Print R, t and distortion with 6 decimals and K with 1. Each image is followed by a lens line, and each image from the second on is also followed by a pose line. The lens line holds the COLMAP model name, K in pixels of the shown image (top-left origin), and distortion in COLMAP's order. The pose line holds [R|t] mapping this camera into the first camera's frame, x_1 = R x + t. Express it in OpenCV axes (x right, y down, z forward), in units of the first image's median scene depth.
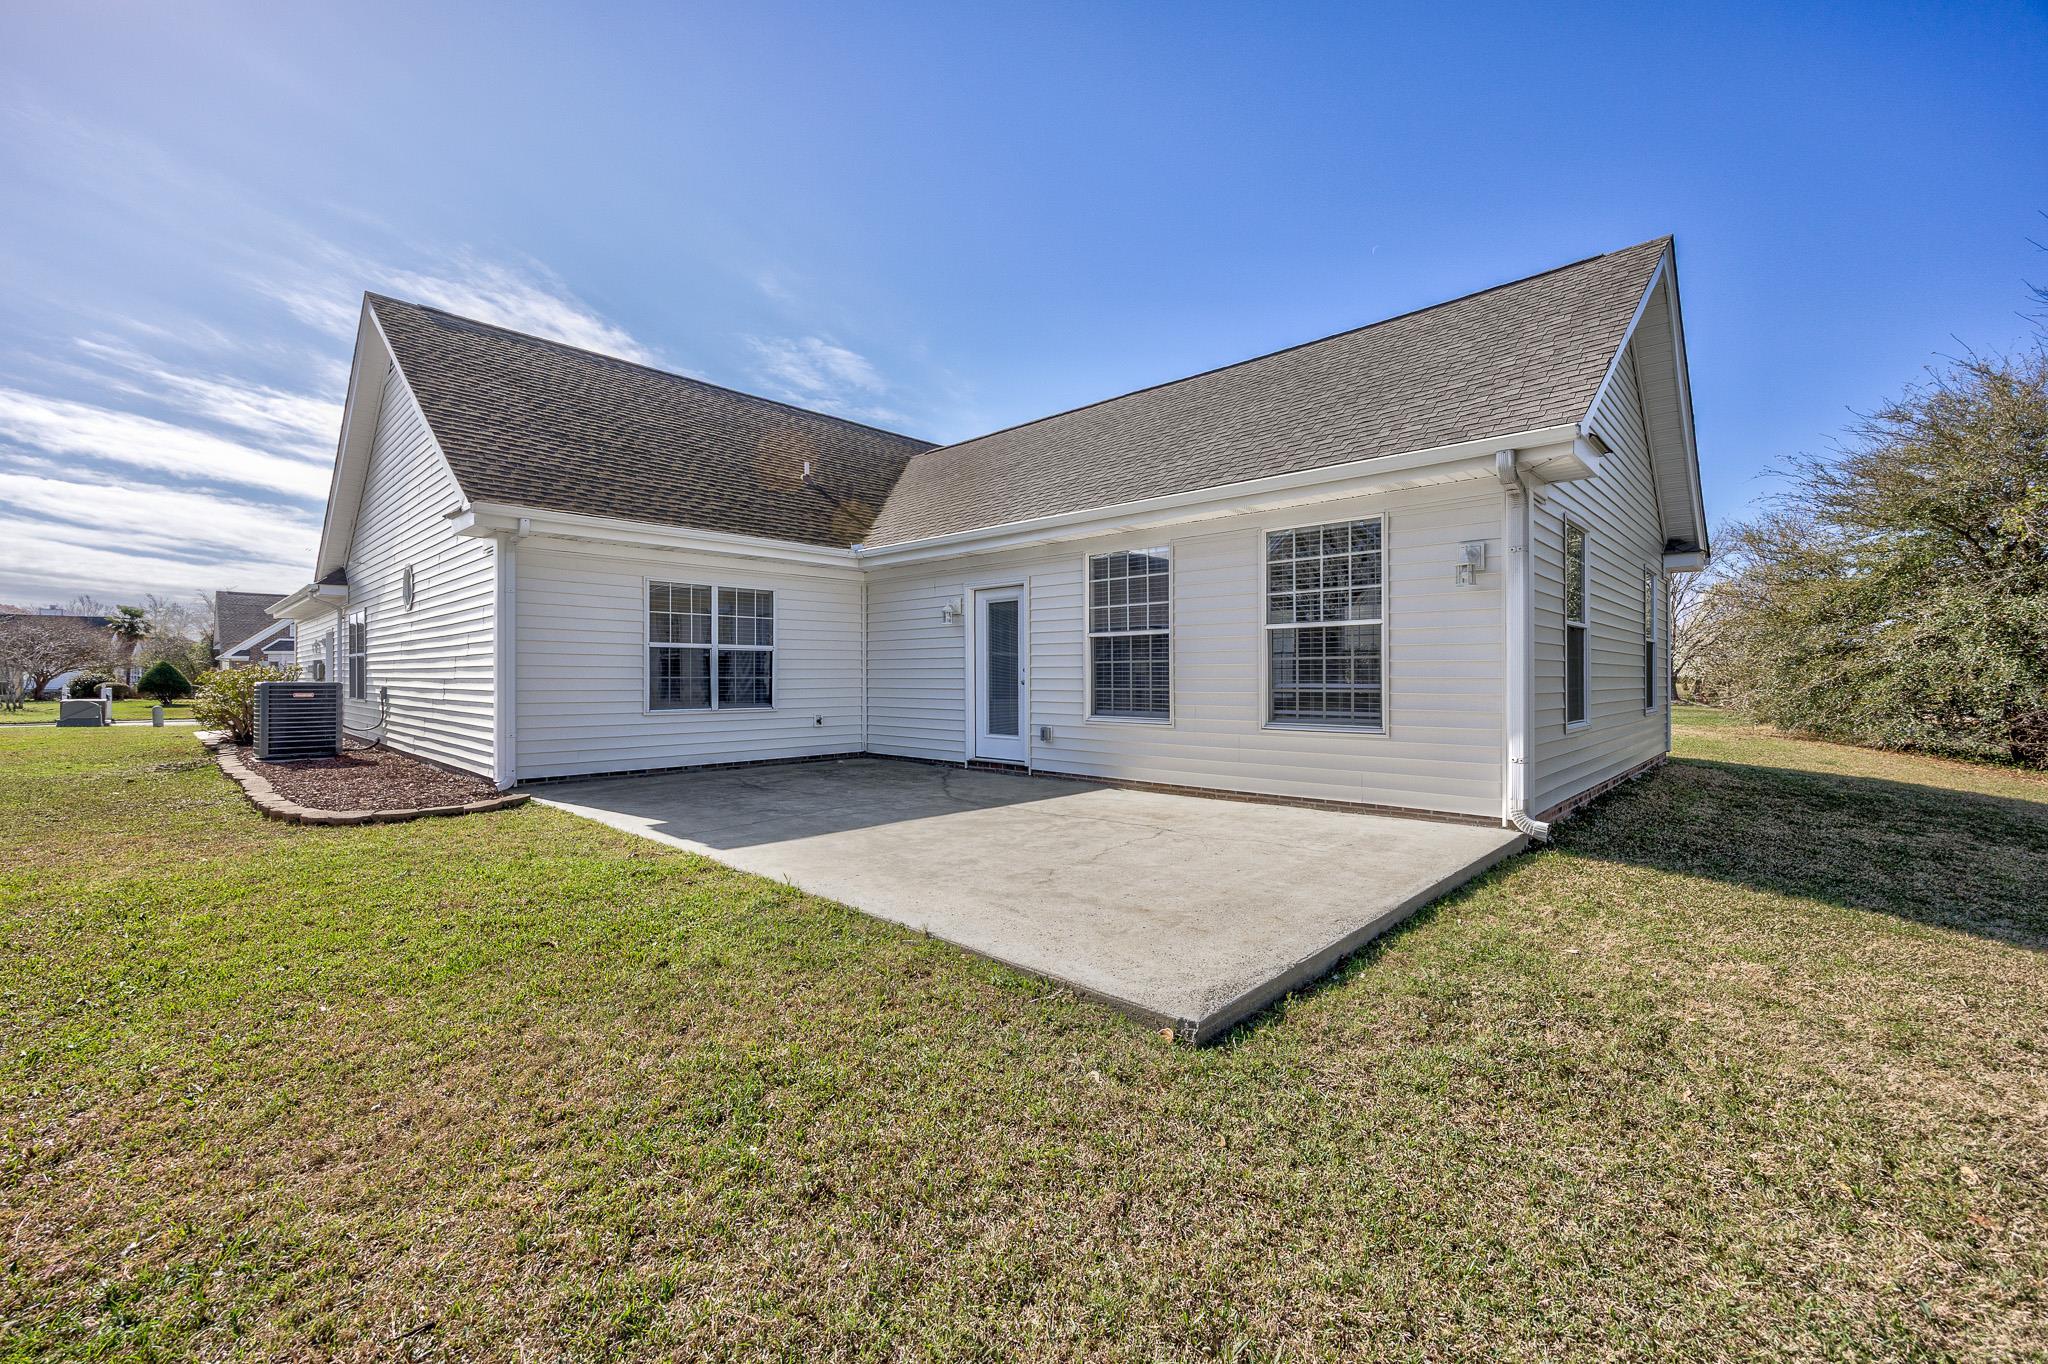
lens RADIAL K [[801.9, 0, 1015.9], [0, 801.9, 675.6], [0, 0, 1]] dist [0.000064, -0.000109]
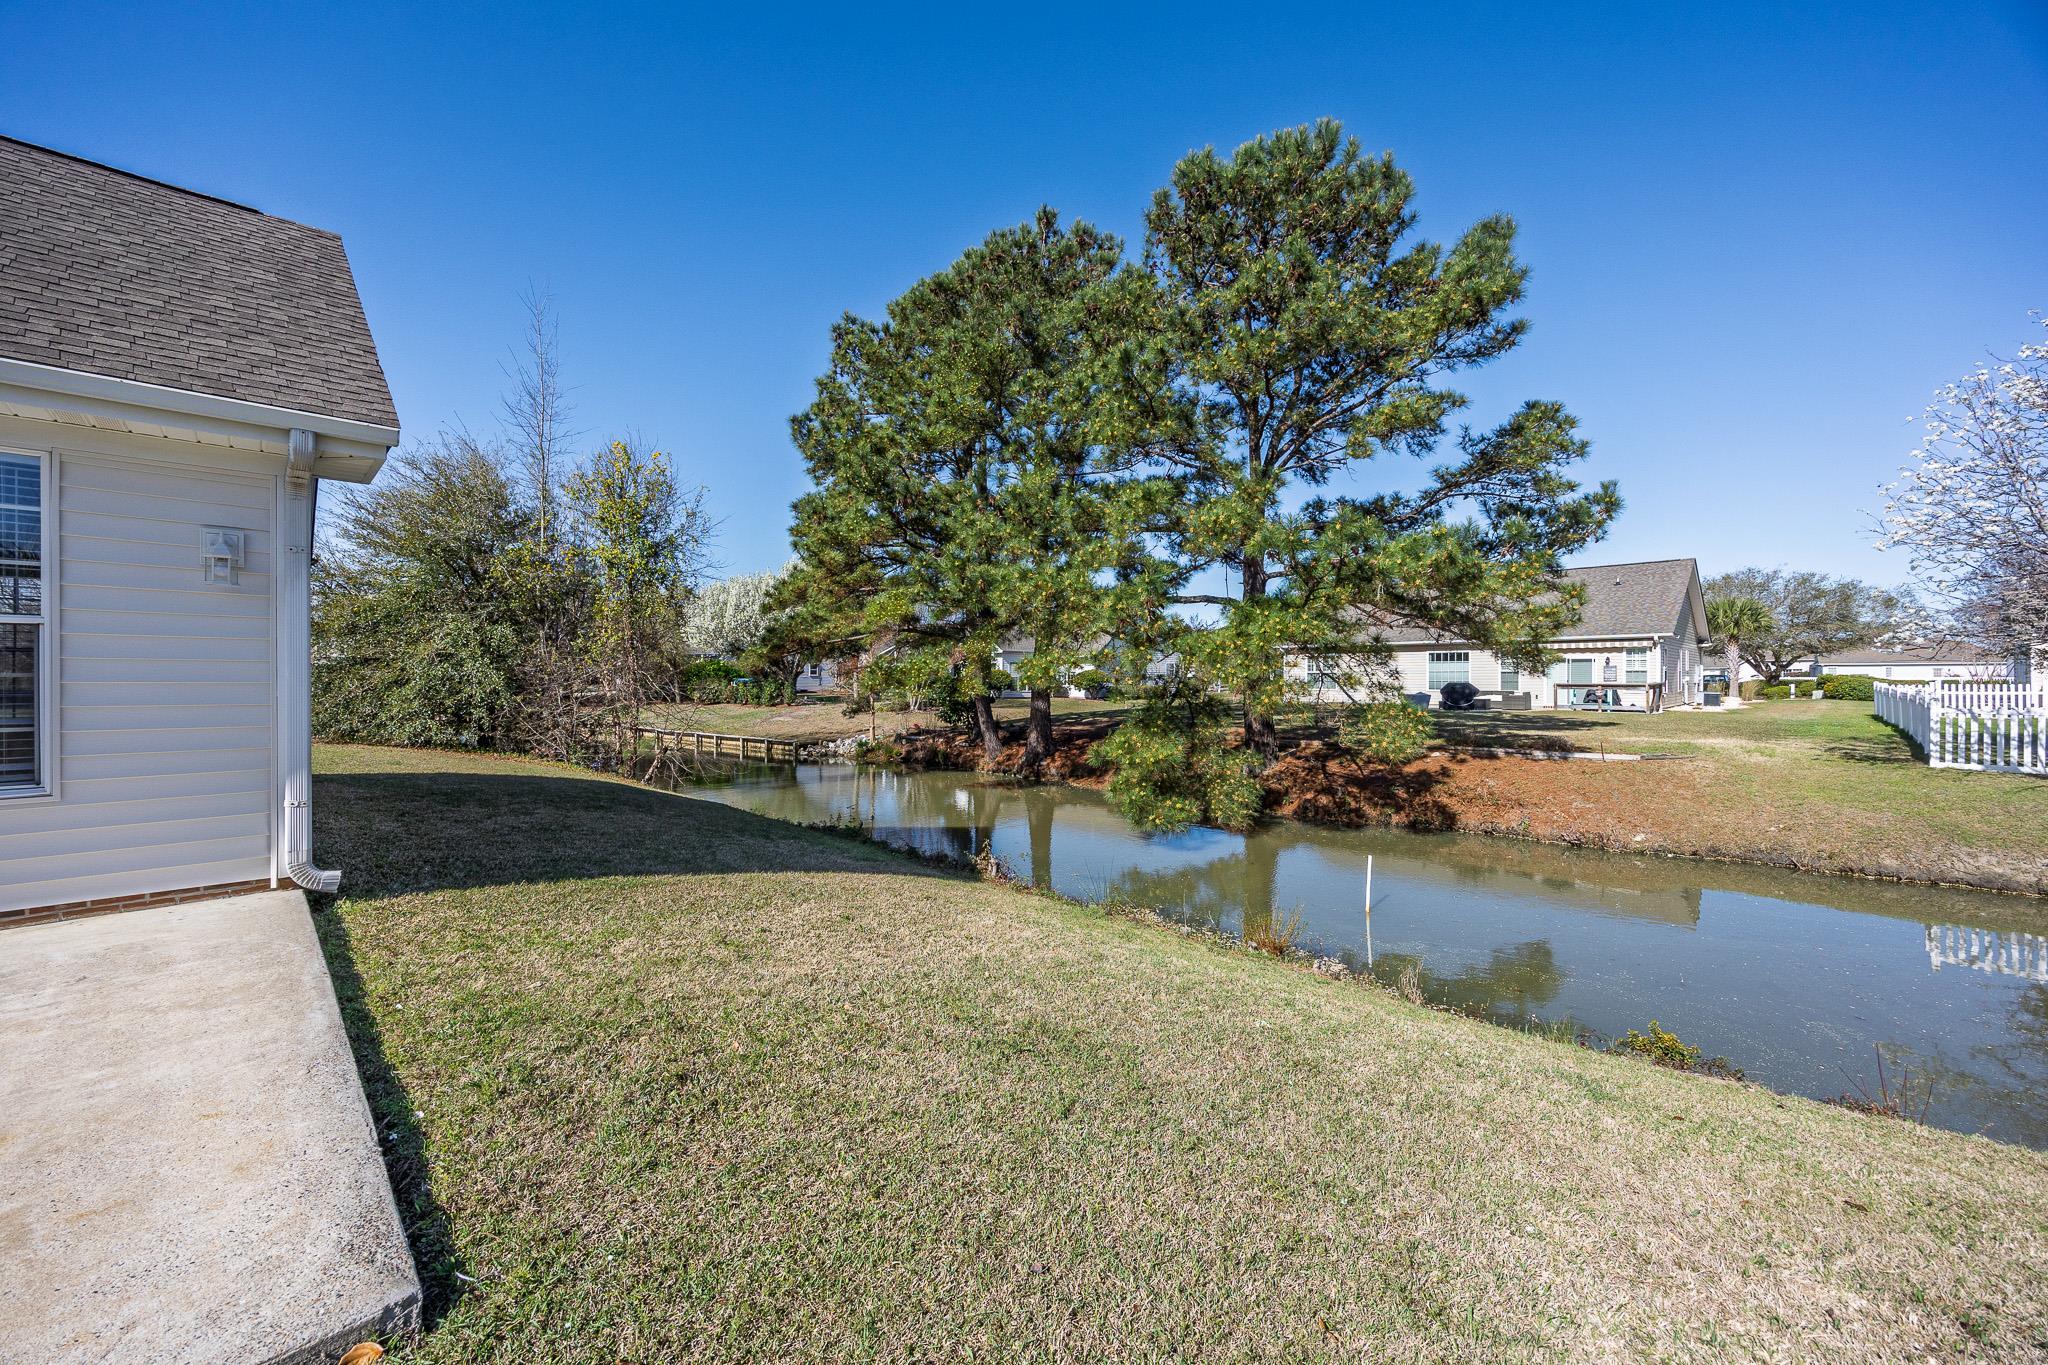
lens RADIAL K [[801.9, 0, 1012.3], [0, 801.9, 677.6], [0, 0, 1]] dist [0.000064, -0.000109]
pose [[0.026511, 0.002045, 0.999646, -0.184812], [-0.003246, 0.999993, -0.001959, -0.025724], [-0.999643, -0.003192, 0.026517, 0.236882]]
